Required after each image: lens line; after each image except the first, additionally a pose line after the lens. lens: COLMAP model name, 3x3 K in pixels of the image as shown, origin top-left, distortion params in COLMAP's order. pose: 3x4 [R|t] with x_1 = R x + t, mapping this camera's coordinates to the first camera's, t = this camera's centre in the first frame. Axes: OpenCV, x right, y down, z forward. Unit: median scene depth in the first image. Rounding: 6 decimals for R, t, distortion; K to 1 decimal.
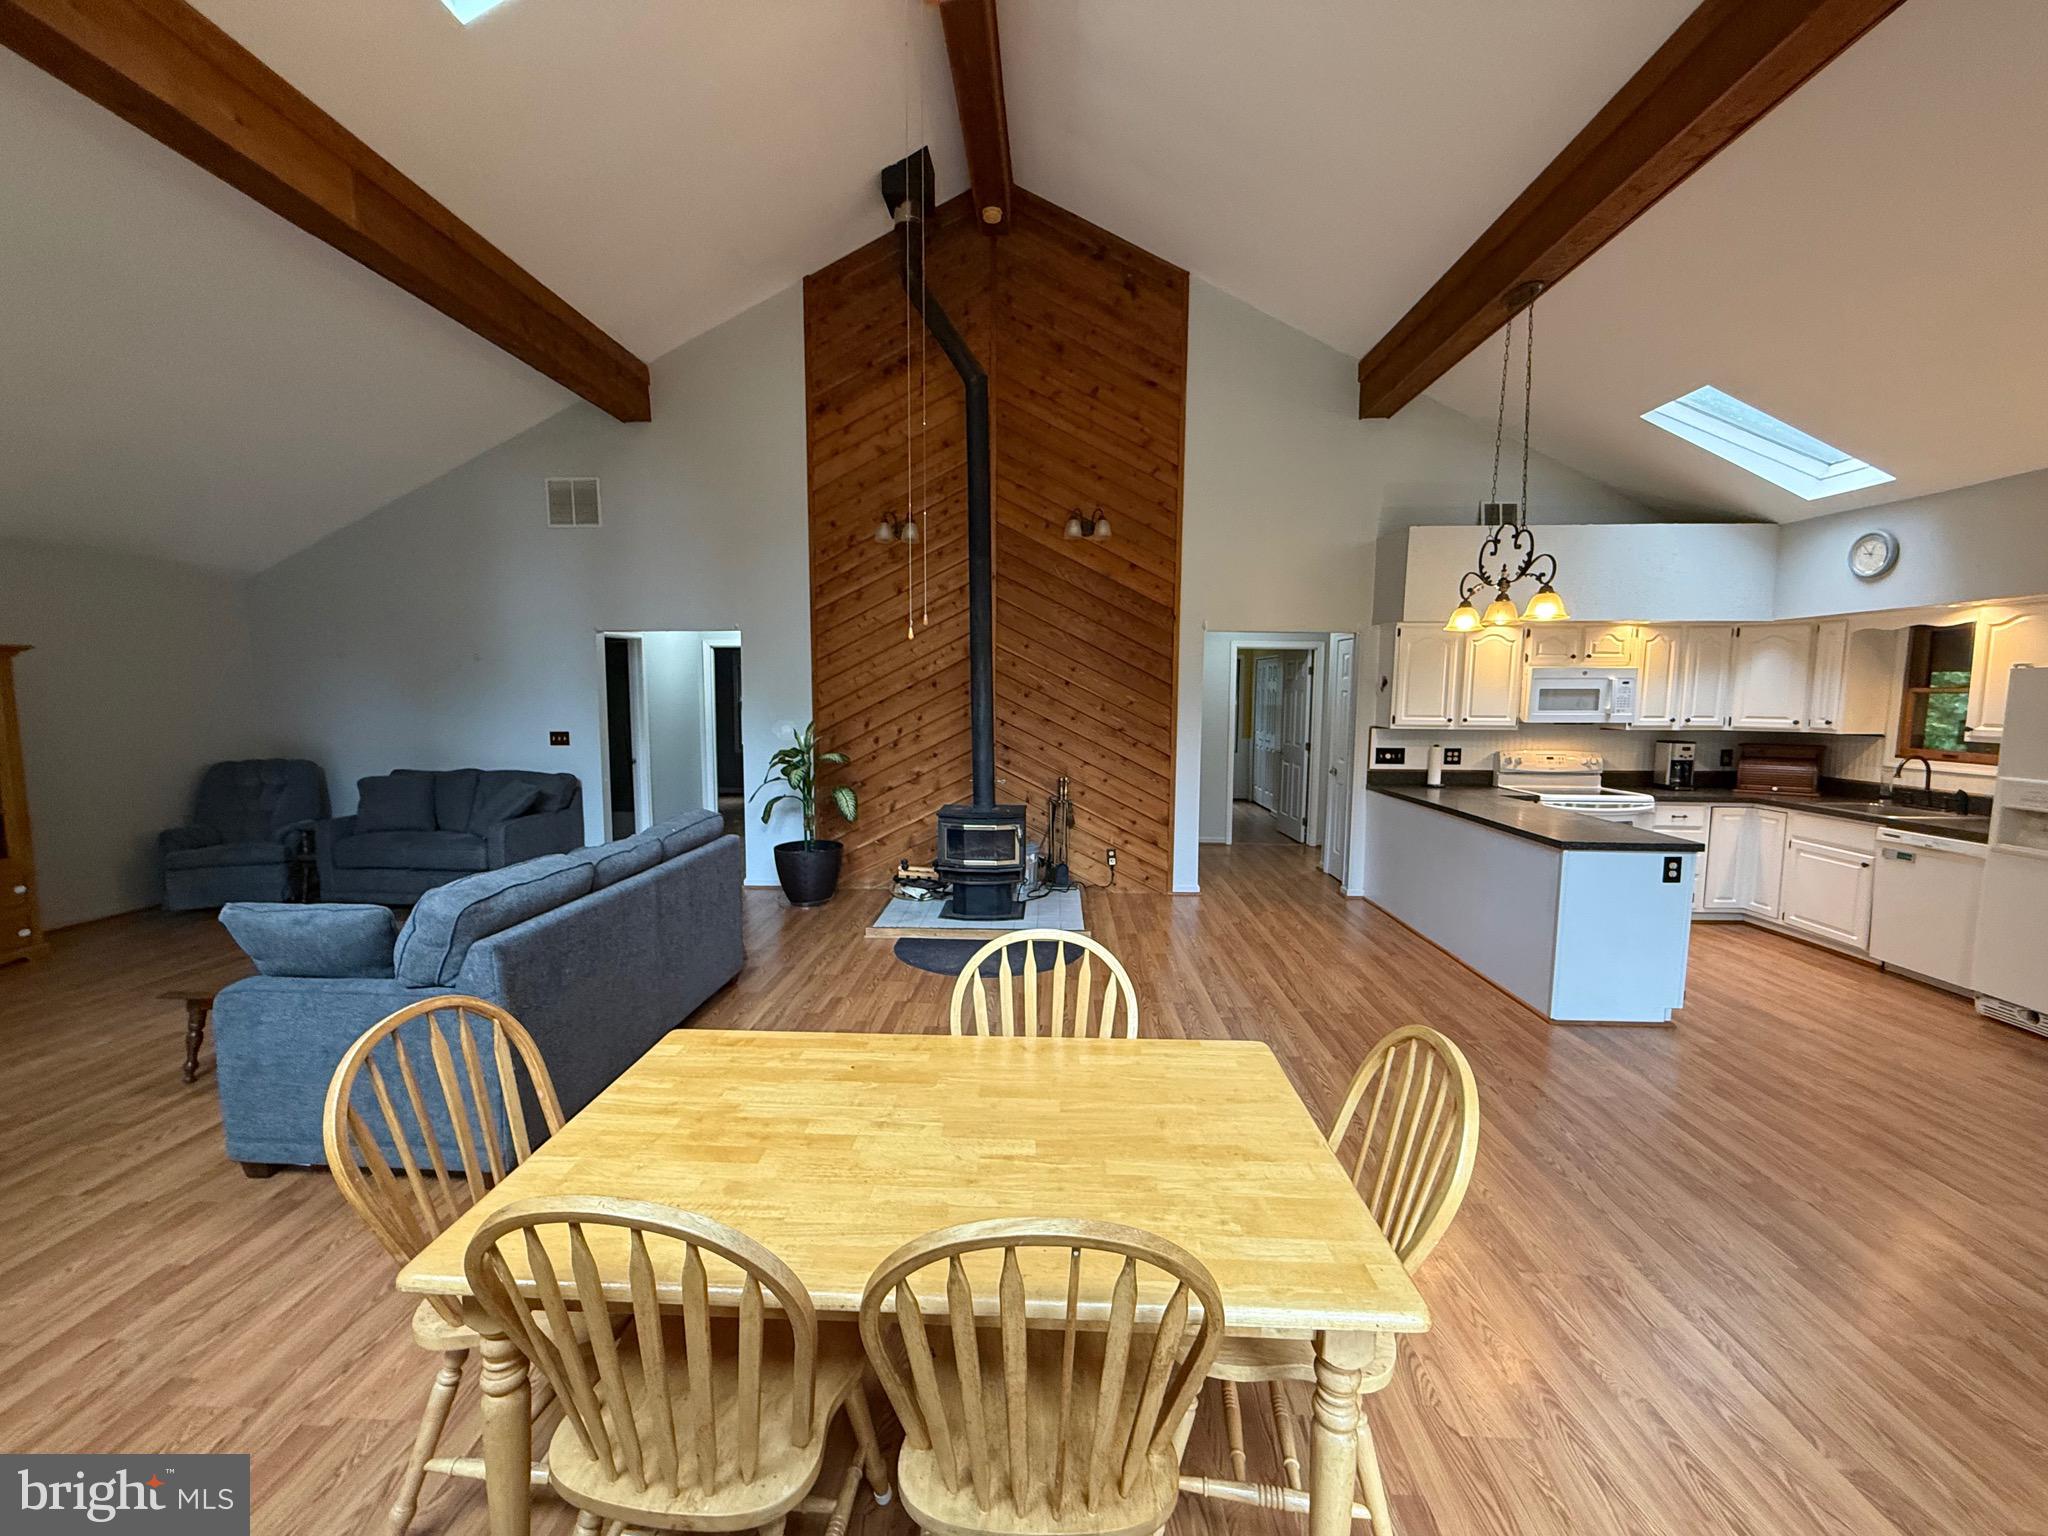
lens RADIAL K [[816.9, 0, 1019.0], [0, 816.9, 769.7], [0, 0, 1]] dist [-0.000319, -0.000044]
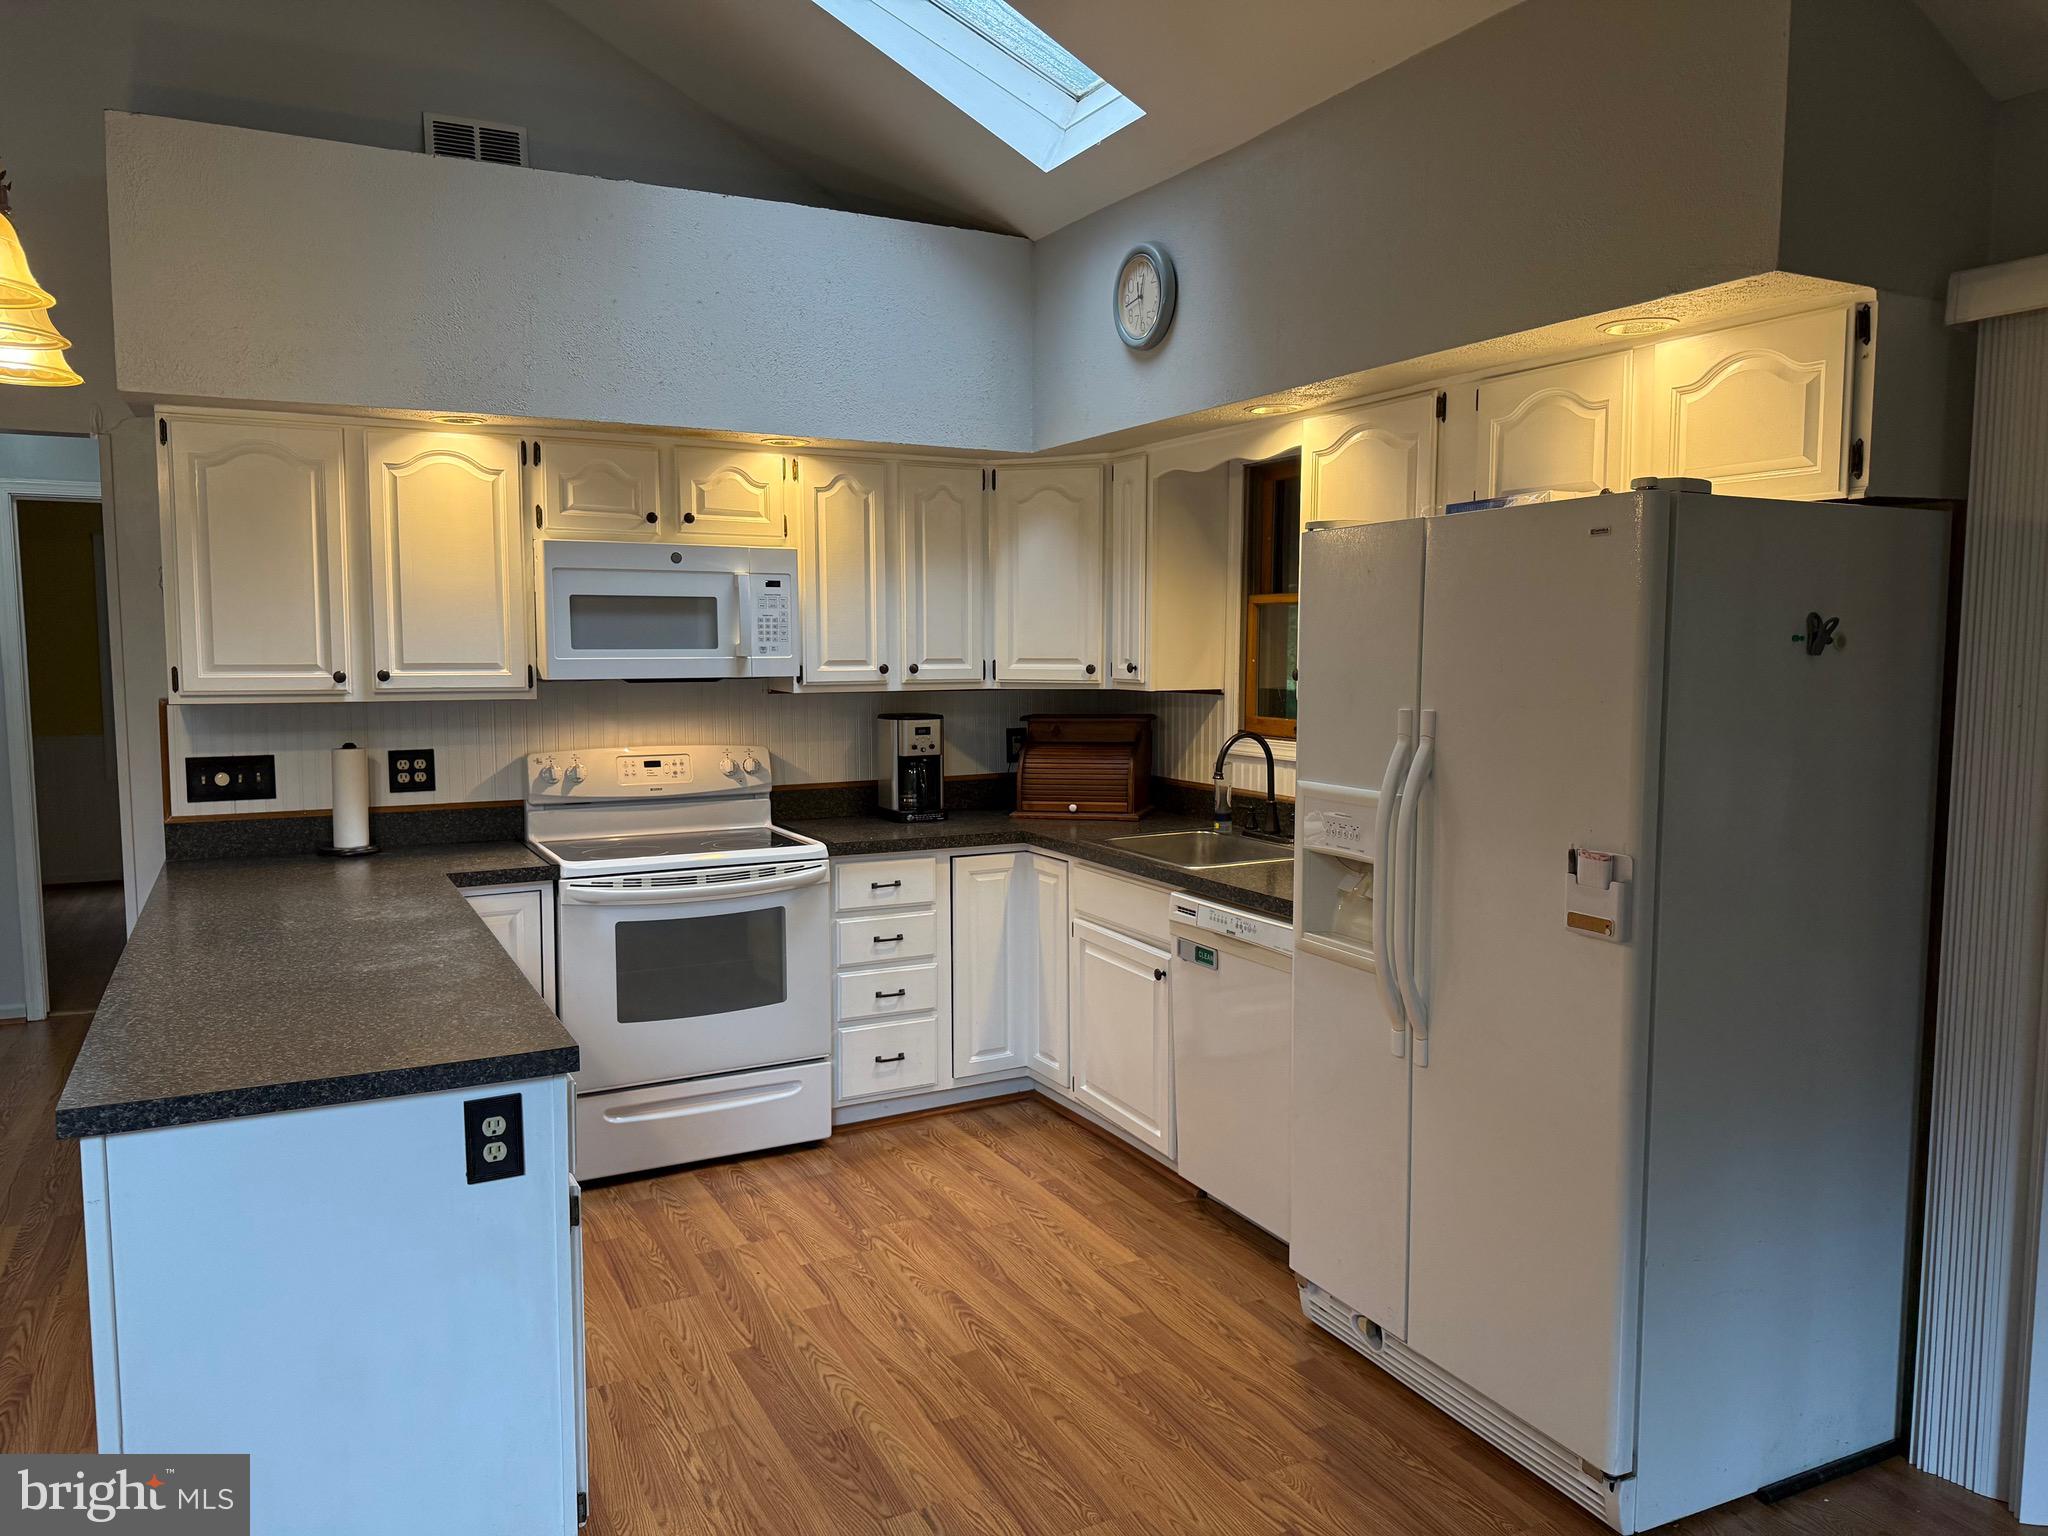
lens RADIAL K [[1431.0, 0, 1027.9], [0, 1431.0, 774.8], [0, 0, 1]] dist [0.065405, -0.082110]
pose [[0.862745, -0.054486, 0.502695, 0.498248], [0.054975, 0.998392, 0.013863, -0.009125], [-0.502642, 0.015675, 0.864353, 0.294936]]
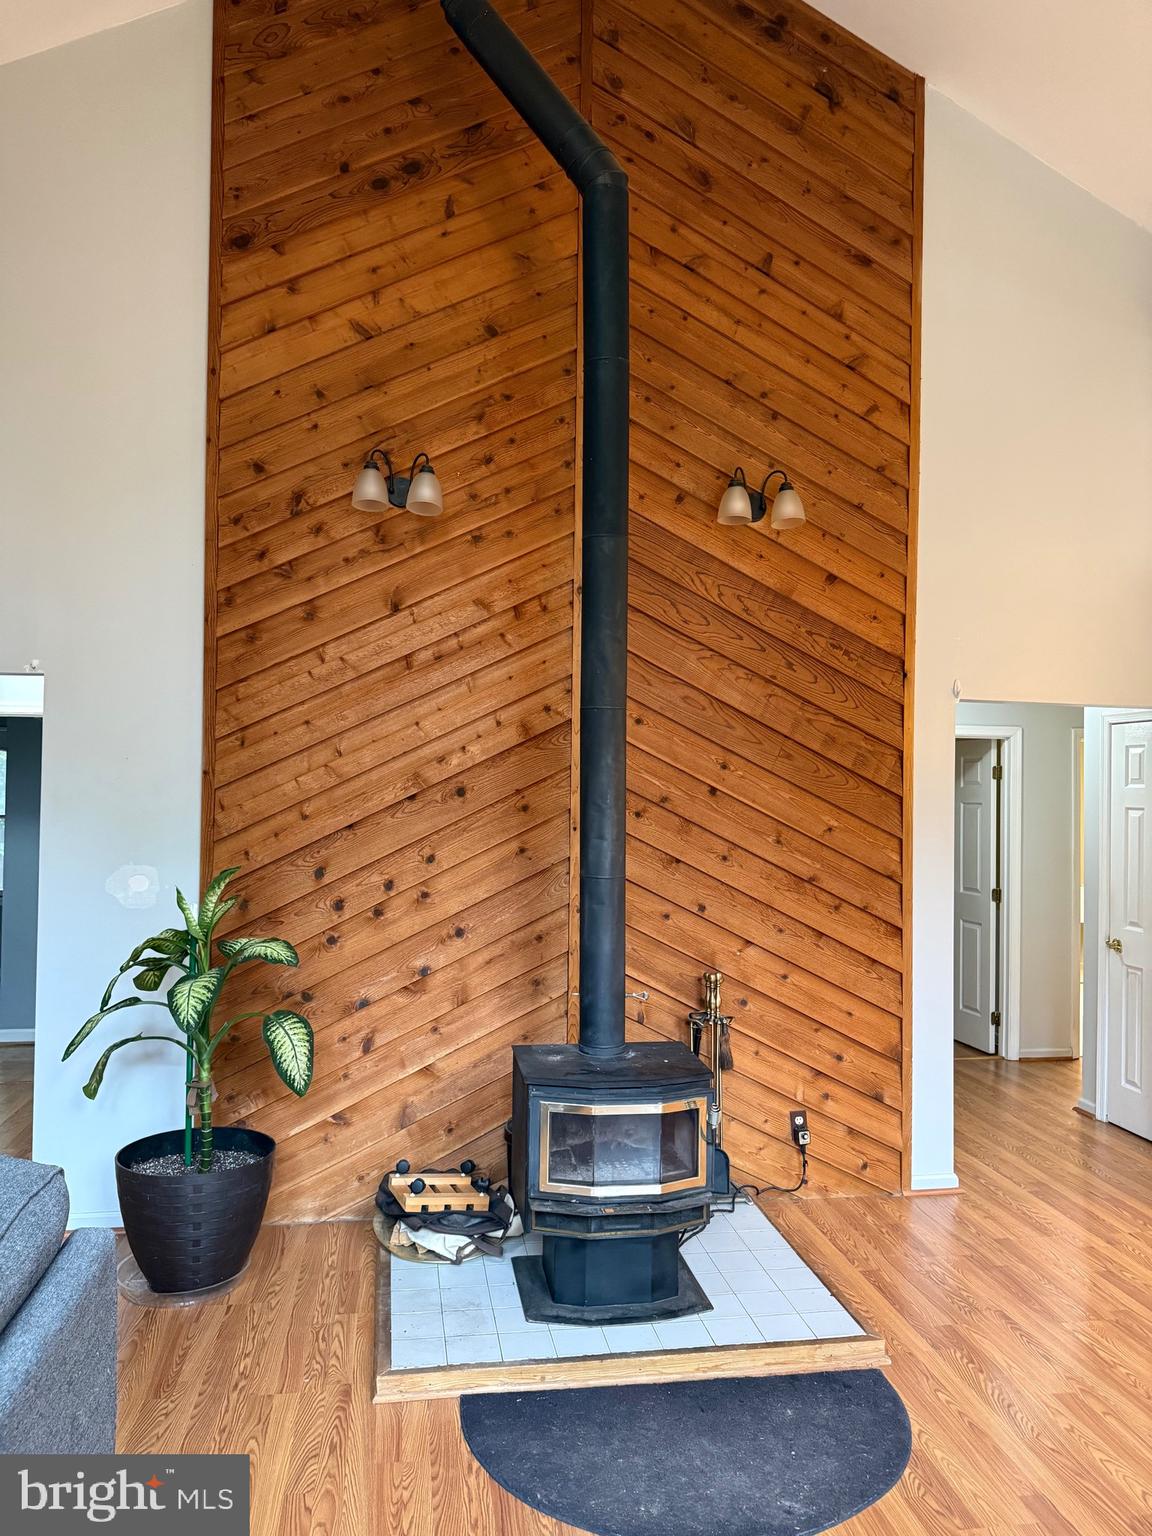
lens RADIAL K [[1073.3, 0, 569.4], [0, 1073.3, 774.5], [0, 0, 1]] dist [0.065405, -0.082110]
pose [[0.979602, 0.011468, 0.200622, -0.198306], [0.011731, 0.993404, -0.114067, -0.044992], [-0.200607, 0.114094, 0.973005, 0.396204]]
